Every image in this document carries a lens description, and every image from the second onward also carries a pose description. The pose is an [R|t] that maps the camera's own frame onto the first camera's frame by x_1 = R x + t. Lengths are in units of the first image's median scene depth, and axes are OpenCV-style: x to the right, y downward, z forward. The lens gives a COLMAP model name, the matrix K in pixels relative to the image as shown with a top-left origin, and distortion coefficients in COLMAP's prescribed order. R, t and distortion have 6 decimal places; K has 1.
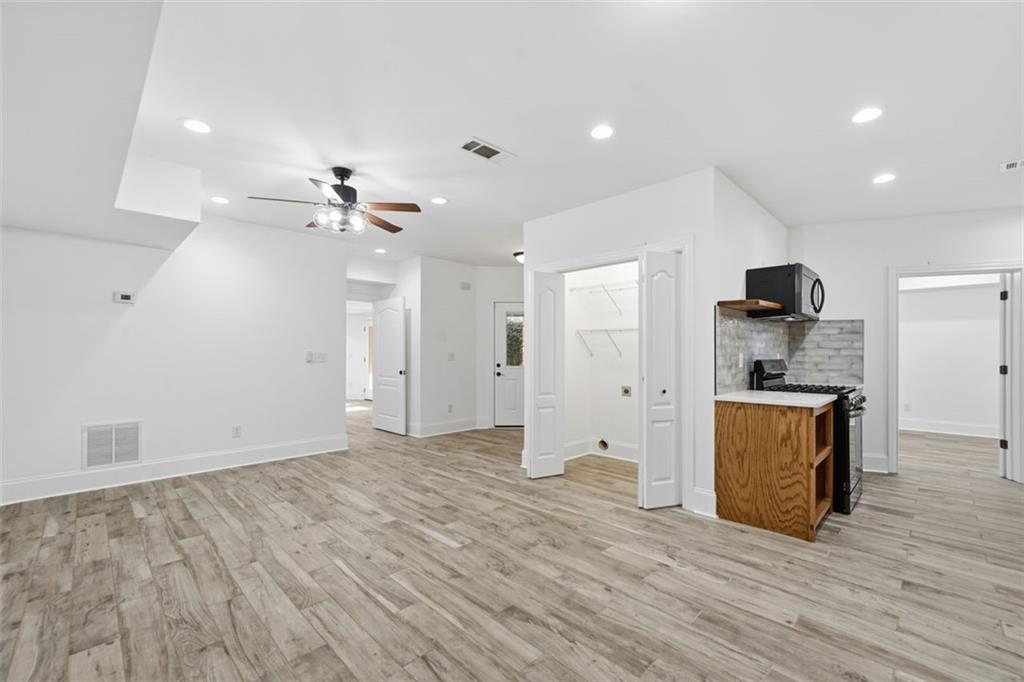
lens RADIAL K [[416.1, 0, 506.2], [0, 416.1, 349.0], [0, 0, 1]] dist [0.001042, 0.000797]
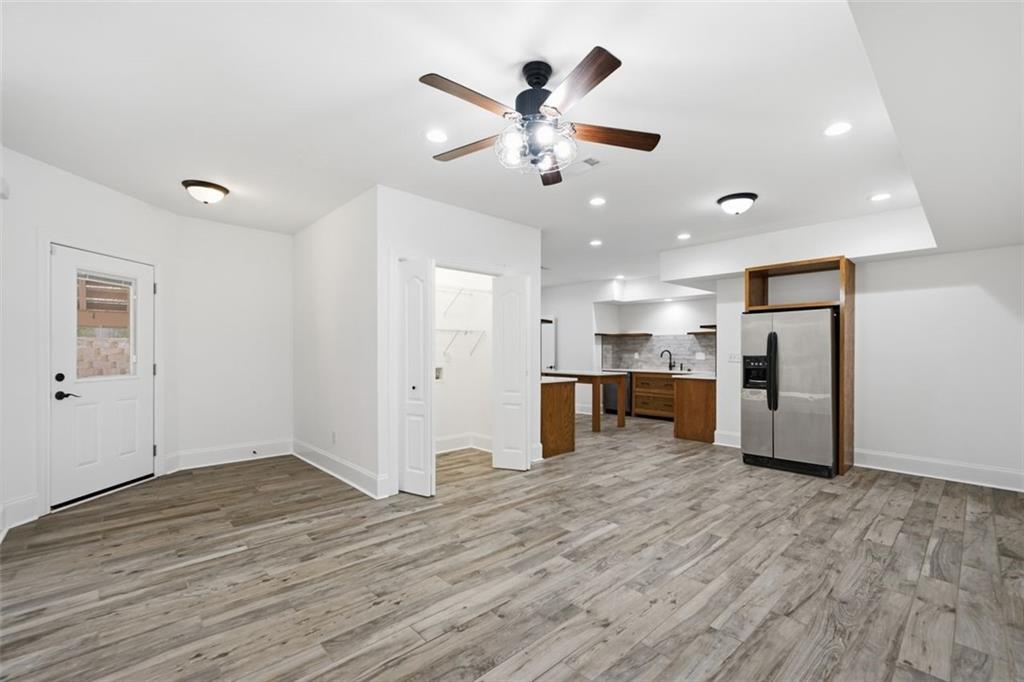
lens RADIAL K [[438.8, 0, 508.6], [0, 438.8, 349.3], [0, 0, 1]] dist [-0.003389, -0.001343]
pose [[0.045356, 0.004190, 0.998962, -1.216949], [-0.012769, 0.999912, -0.003615, 0.007484], [-0.998889, -0.012592, 0.045405, 1.148224]]
